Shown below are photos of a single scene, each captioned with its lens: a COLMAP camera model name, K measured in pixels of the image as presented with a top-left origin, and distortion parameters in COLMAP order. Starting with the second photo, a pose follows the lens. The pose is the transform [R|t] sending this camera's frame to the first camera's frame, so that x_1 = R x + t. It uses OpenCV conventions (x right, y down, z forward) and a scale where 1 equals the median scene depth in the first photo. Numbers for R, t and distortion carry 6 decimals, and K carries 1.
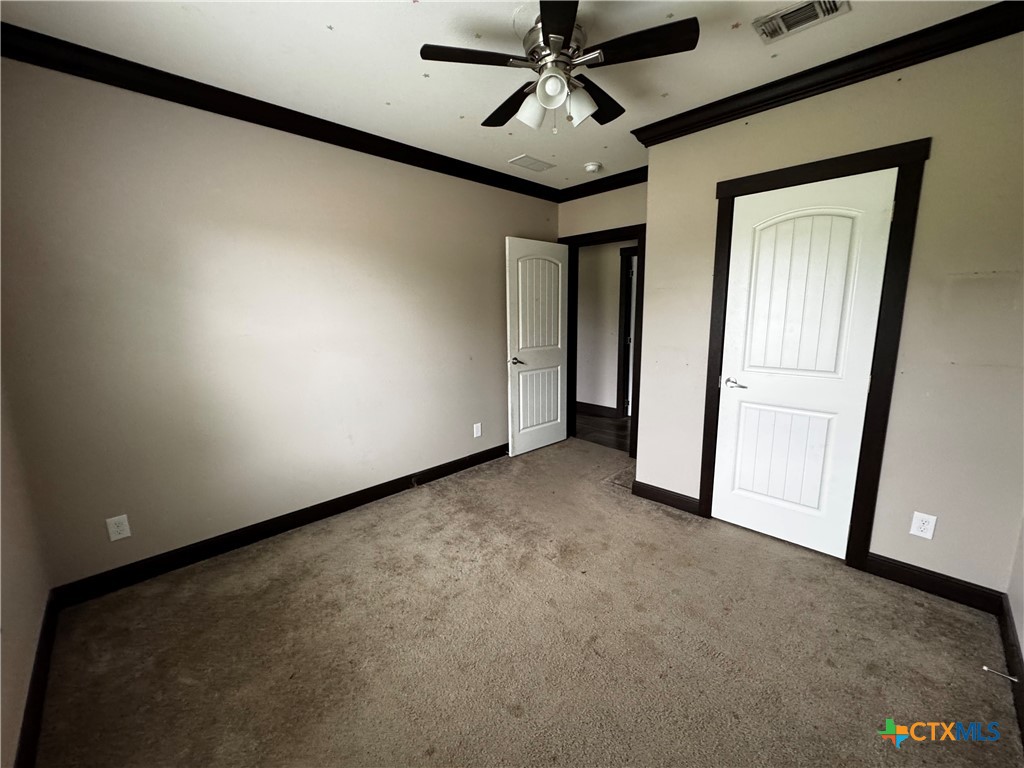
lens RADIAL K [[411.2, 0, 509.7], [0, 411.2, 382.3], [0, 0, 1]] dist [-0.001177, -0.000330]
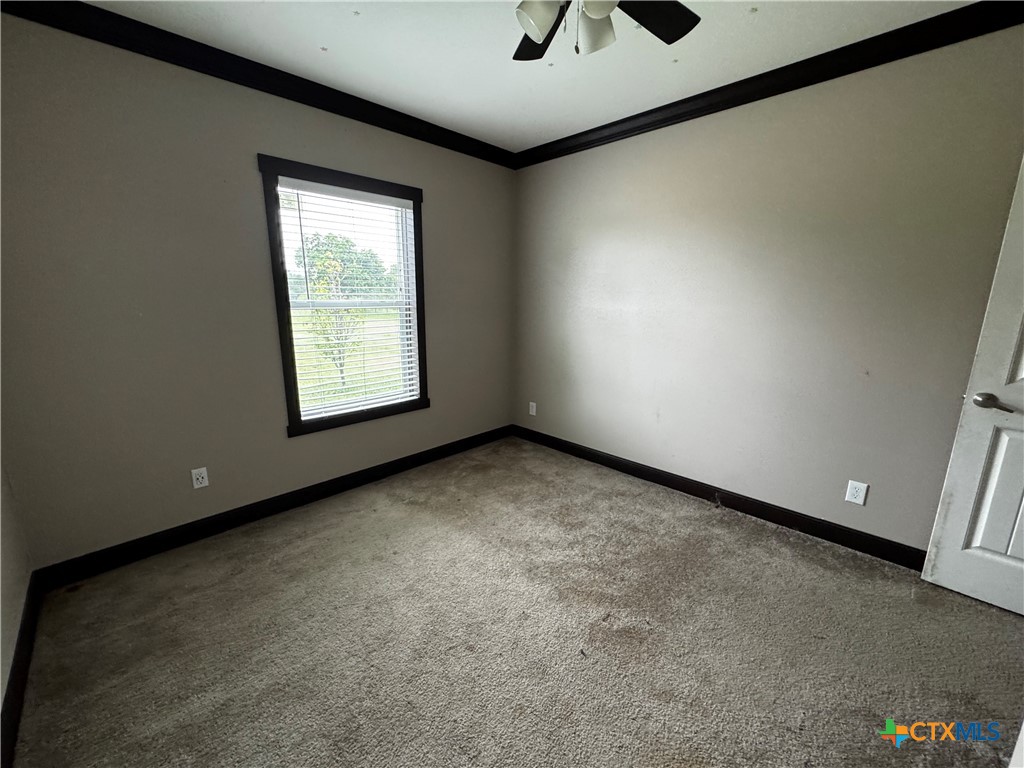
lens RADIAL K [[411.2, 0, 513.4], [0, 411.2, 380.8], [0, 0, 1]] dist [-0.001177, -0.000330]
pose [[0.016228, 0.215455, -0.976379, 0.698890], [-0.176487, 0.961793, 0.209303, -0.117358], [0.984169, 0.168921, 0.053633, 0.672393]]
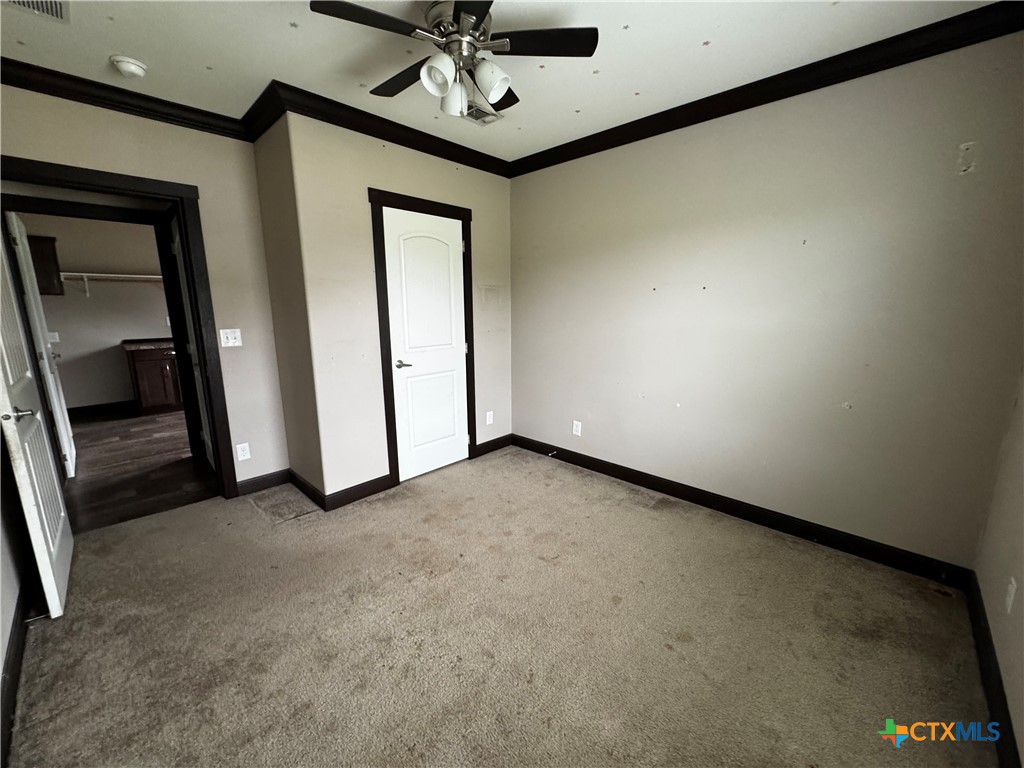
lens RADIAL K [[411.2, 0, 513.2], [0, 411.2, 386.9], [0, 0, 1]] dist [-0.001177, -0.000330]
pose [[-0.046620, -0.185768, 0.981487, -0.681452], [0.174366, 0.965957, 0.191111, -0.110096], [-0.983577, 0.180048, -0.012642, 0.720795]]
